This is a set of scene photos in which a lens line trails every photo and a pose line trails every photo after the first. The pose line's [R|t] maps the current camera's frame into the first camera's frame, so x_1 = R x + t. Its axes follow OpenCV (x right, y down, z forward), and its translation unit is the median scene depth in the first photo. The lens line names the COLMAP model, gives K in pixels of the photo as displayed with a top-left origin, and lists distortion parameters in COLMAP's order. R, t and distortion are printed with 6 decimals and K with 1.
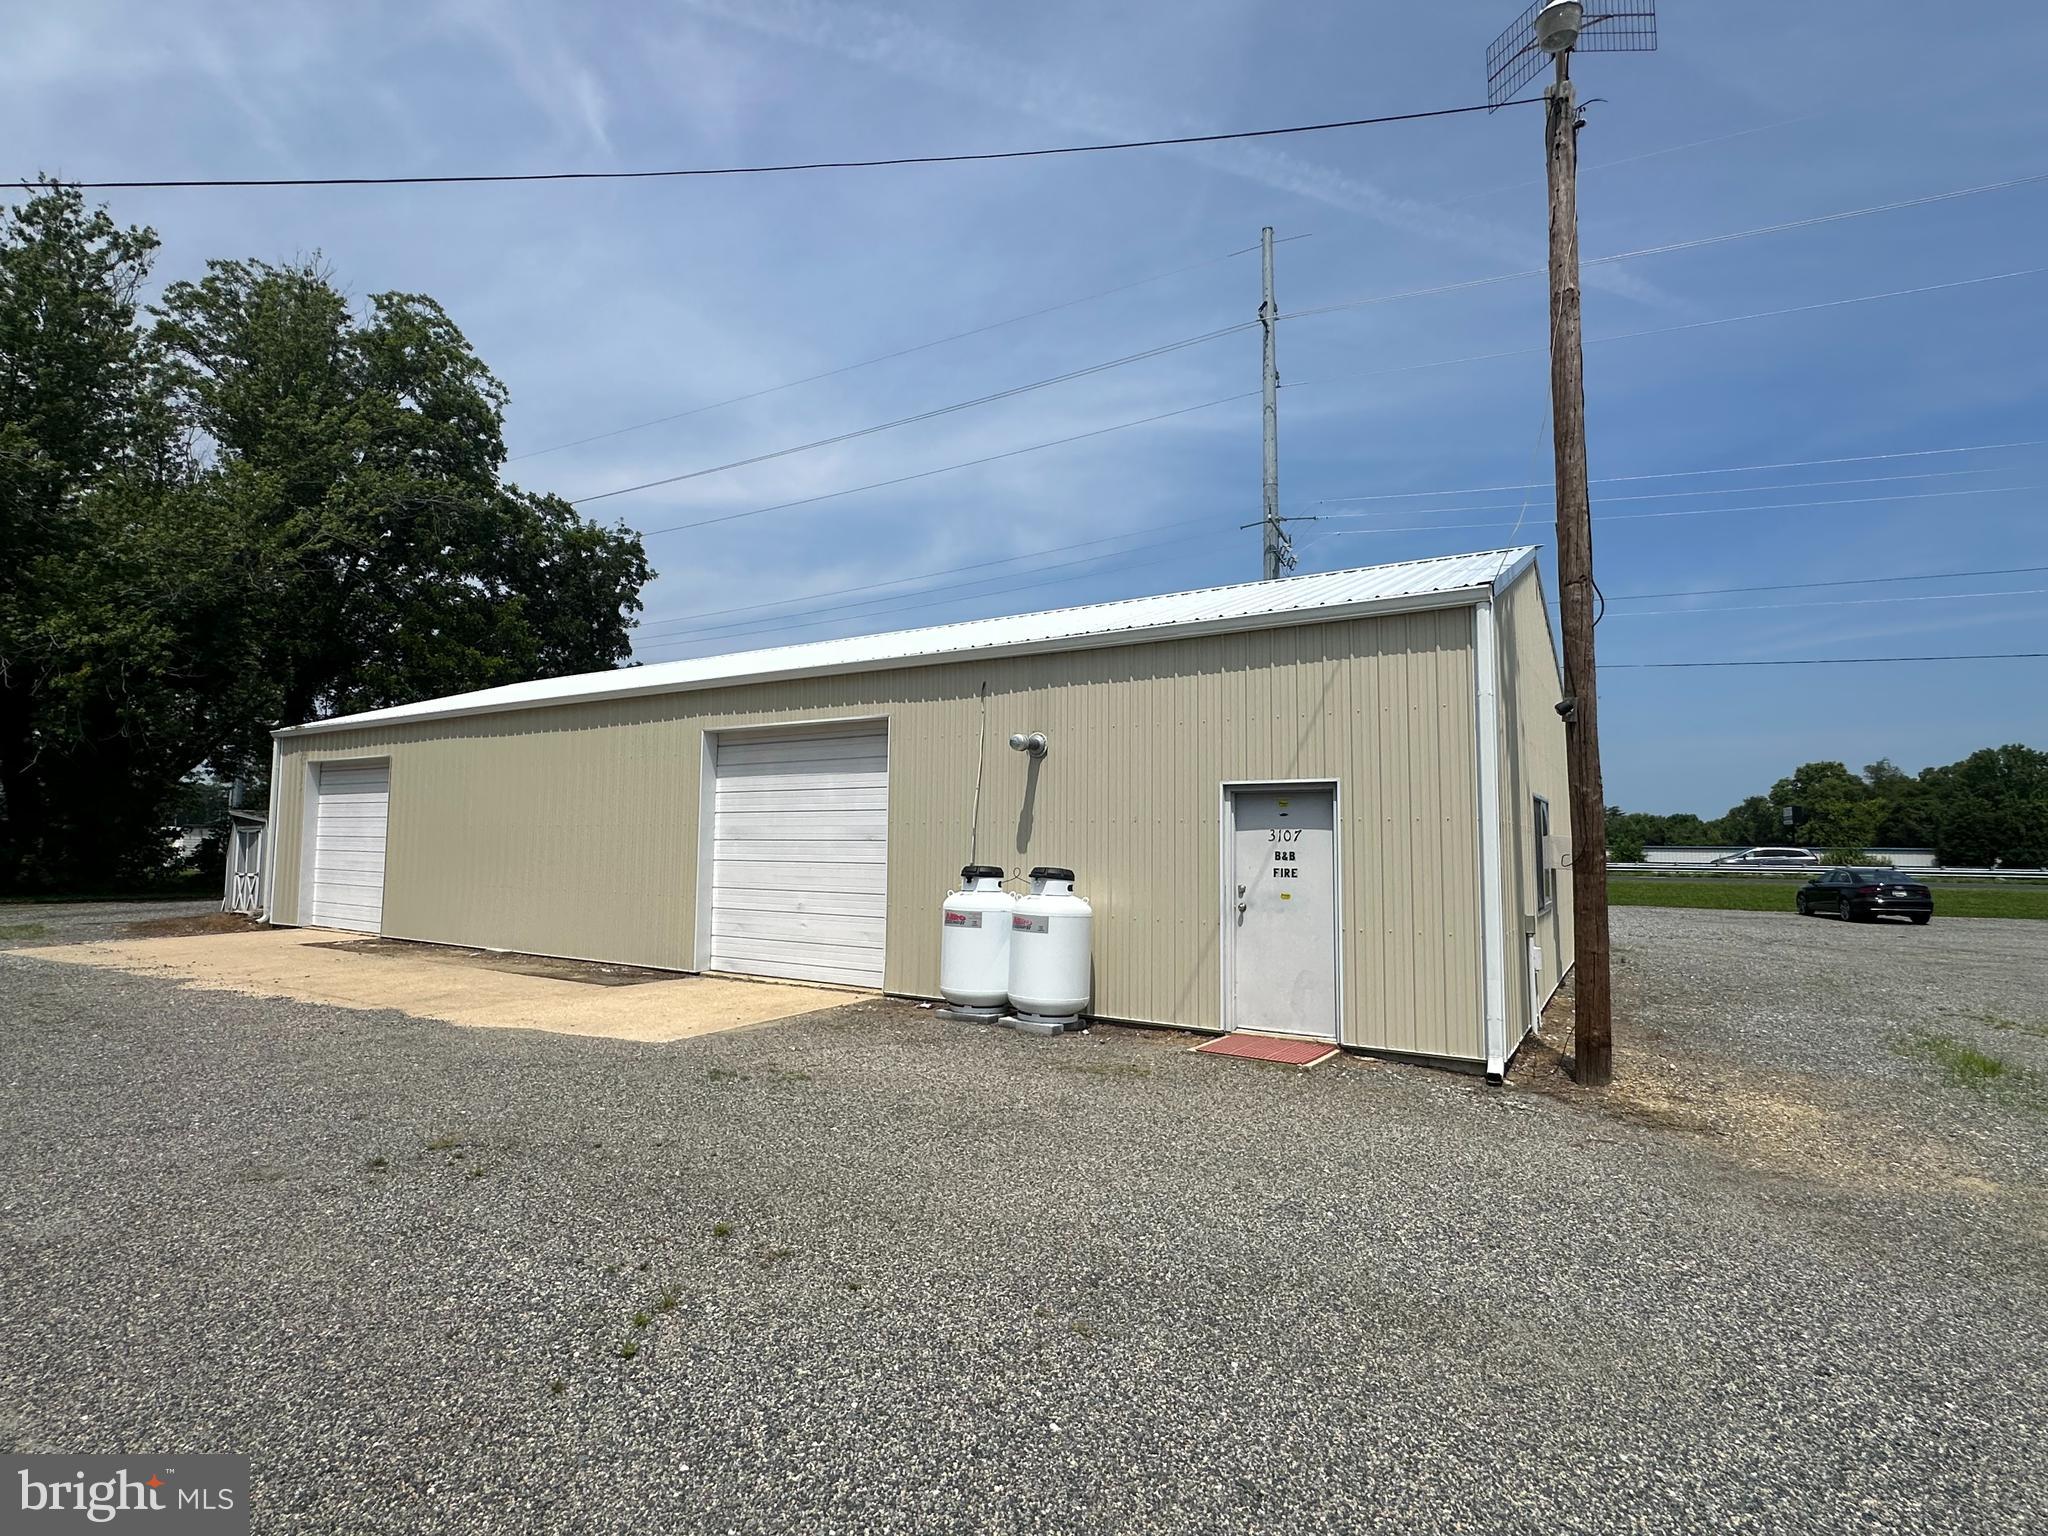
lens RADIAL K [[949.6, 0, 968.7], [0, 949.6, 764.5], [0, 0, 1]] dist [-0.000104, 0.000099]
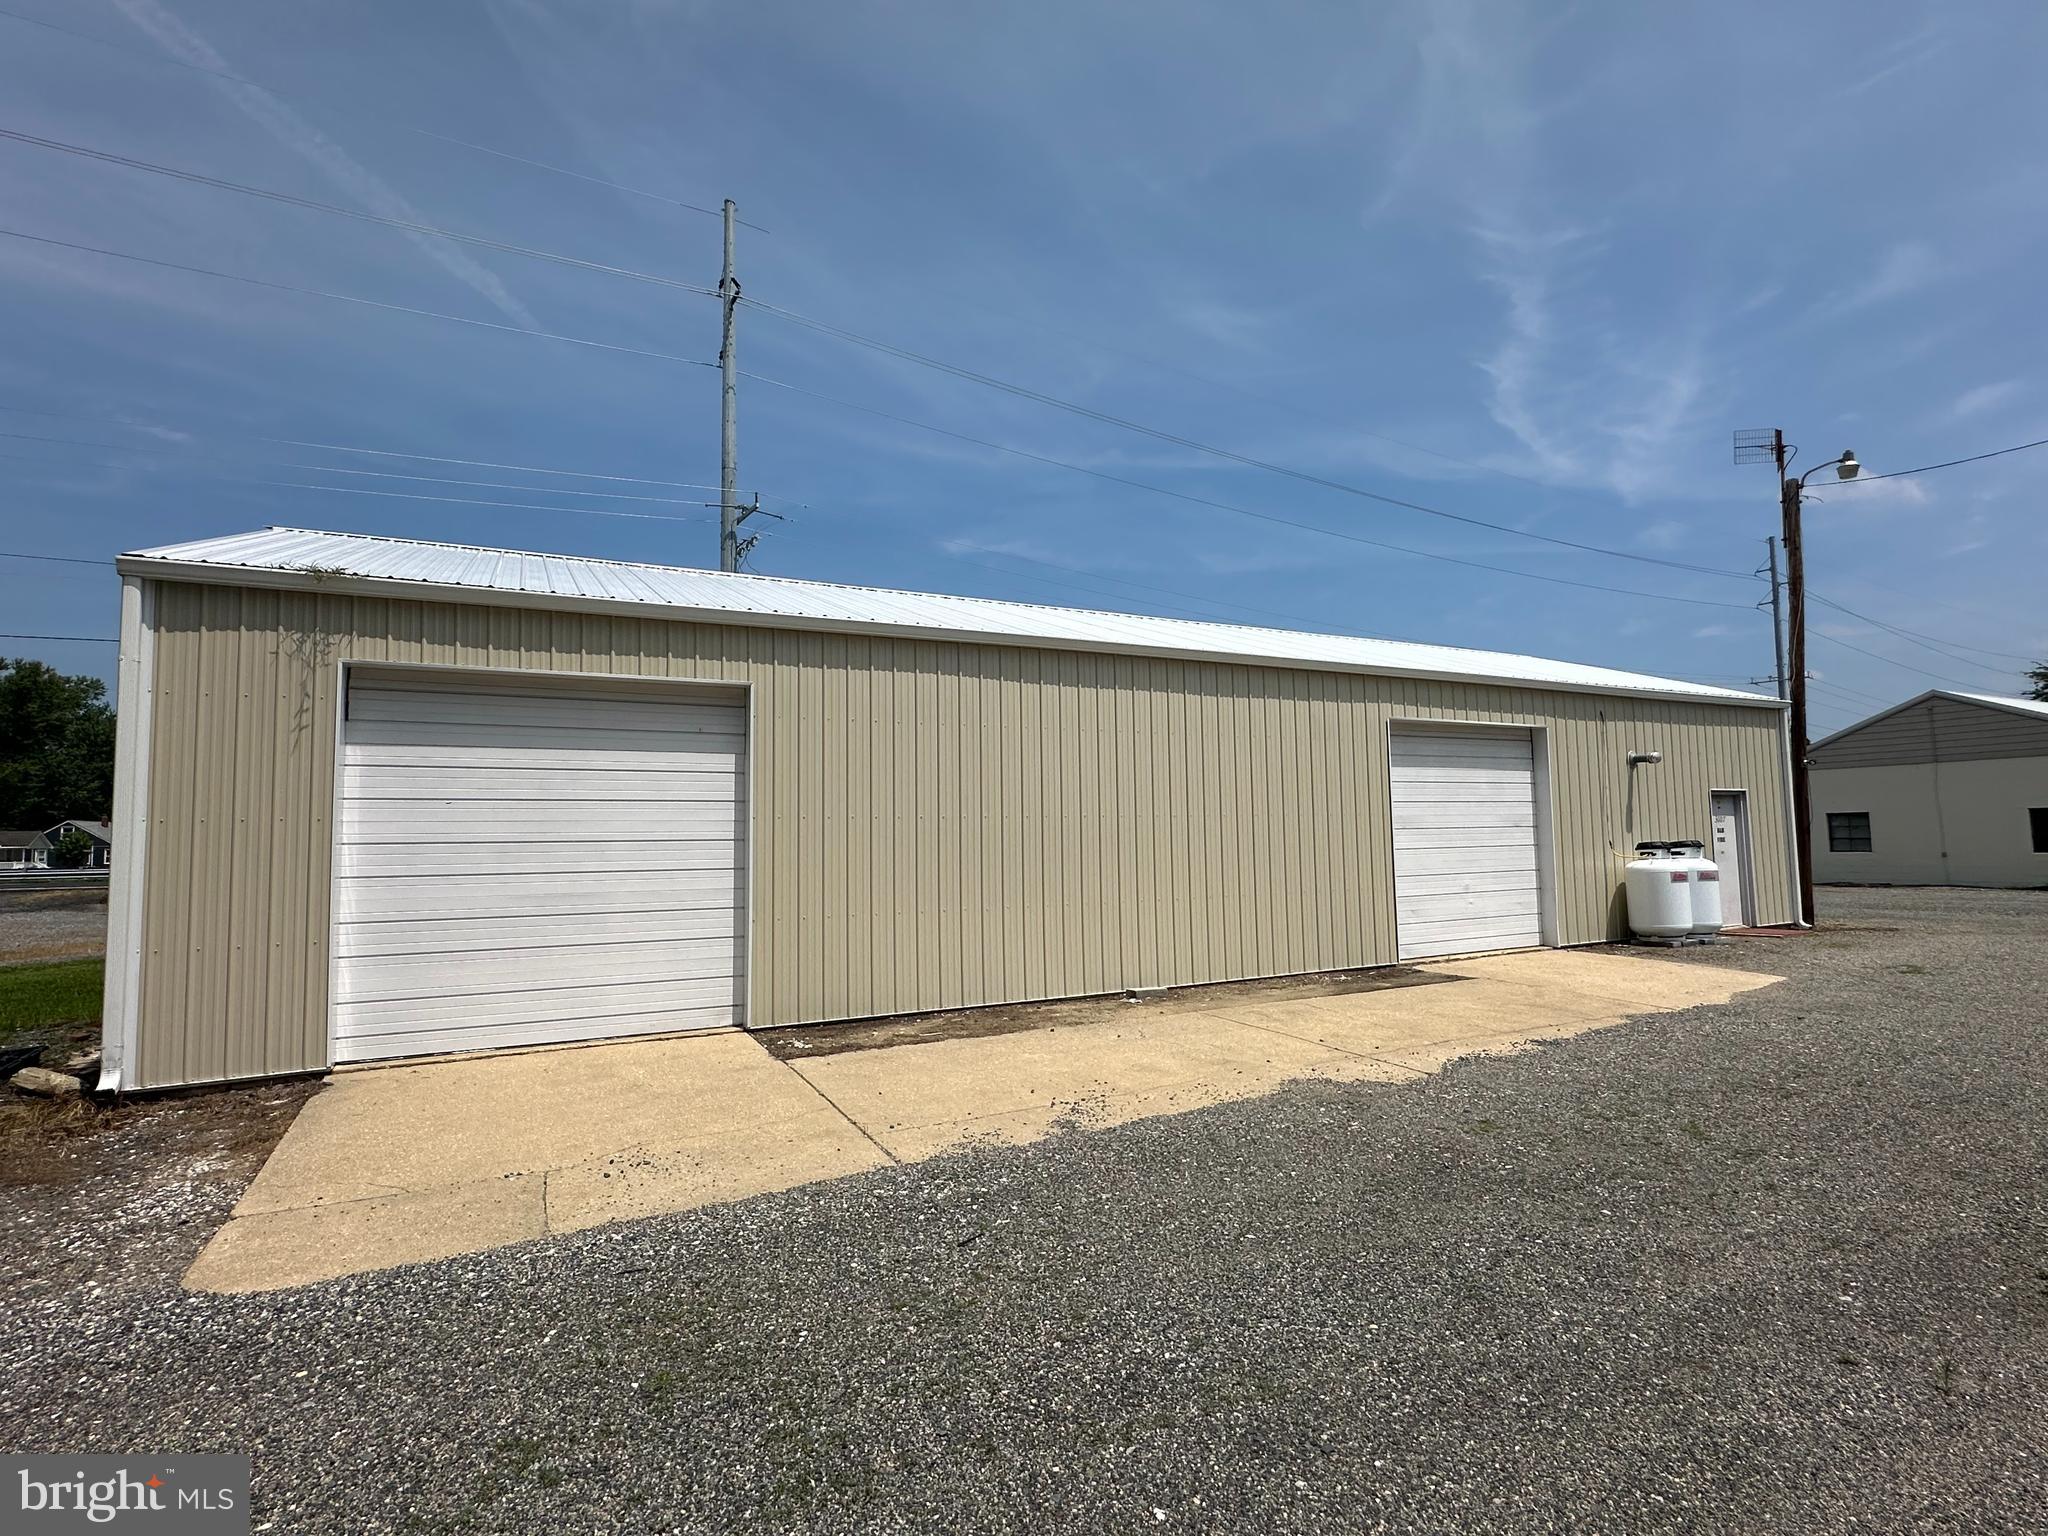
lens RADIAL K [[949.6, 0, 968.7], [0, 949.6, 764.5], [0, 0, 1]] dist [-0.000104, 0.000099]
pose [[0.542440, 0.047585, 0.838746, -1.443976], [-0.048854, 0.998492, -0.025053, 0.062657], [-0.838673, -0.027387, 0.543947, 0.893195]]
